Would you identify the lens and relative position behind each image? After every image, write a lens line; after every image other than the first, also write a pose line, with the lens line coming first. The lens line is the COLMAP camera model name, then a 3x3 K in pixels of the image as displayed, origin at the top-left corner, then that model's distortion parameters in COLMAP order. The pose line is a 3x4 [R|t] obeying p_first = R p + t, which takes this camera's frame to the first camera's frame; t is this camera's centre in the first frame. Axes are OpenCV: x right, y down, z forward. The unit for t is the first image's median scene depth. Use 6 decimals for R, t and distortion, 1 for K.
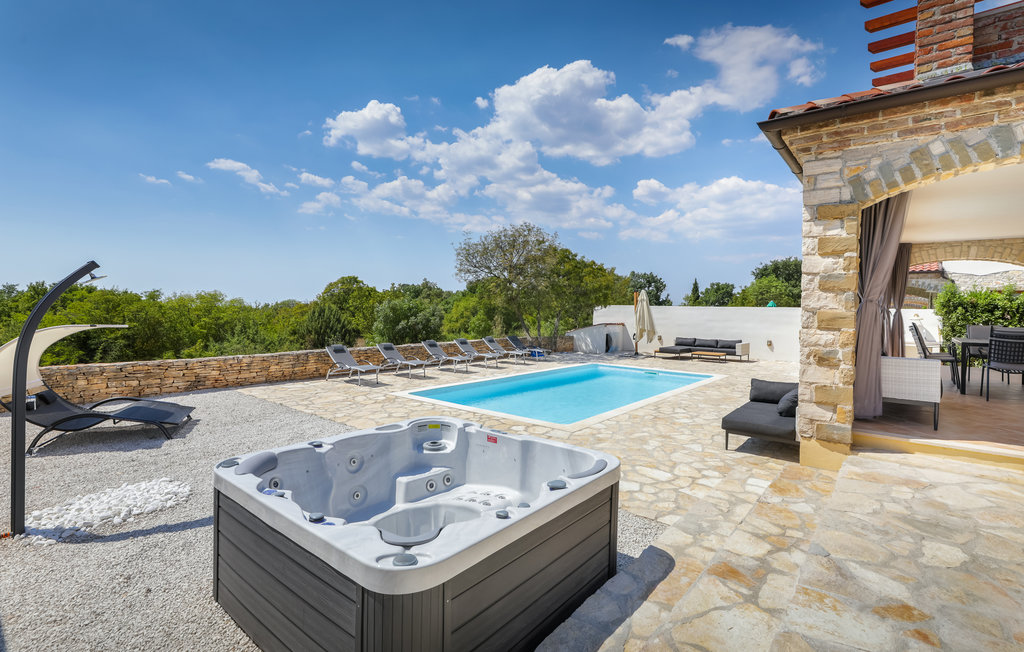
lens RADIAL K [[486.1, 0, 517.3], [0, 486.1, 323.3], [0, 0, 1]] dist [0.001389, 0.002745]
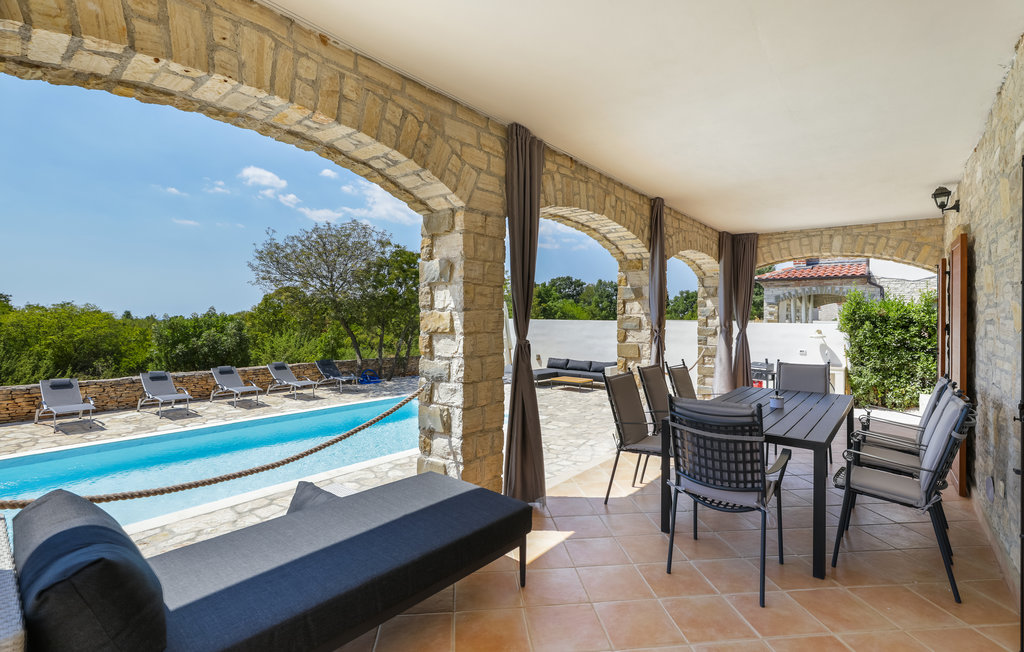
lens RADIAL K [[486.1, 0, 506.6], [0, 486.1, 322.7], [0, 0, 1]] dist [0.001389, 0.002745]
pose [[0.999949, -0.006079, 0.008120, 0.275970], [0.006234, 0.999795, -0.019259, -0.016673], [-0.008001, 0.019309, 0.999782, 0.196579]]
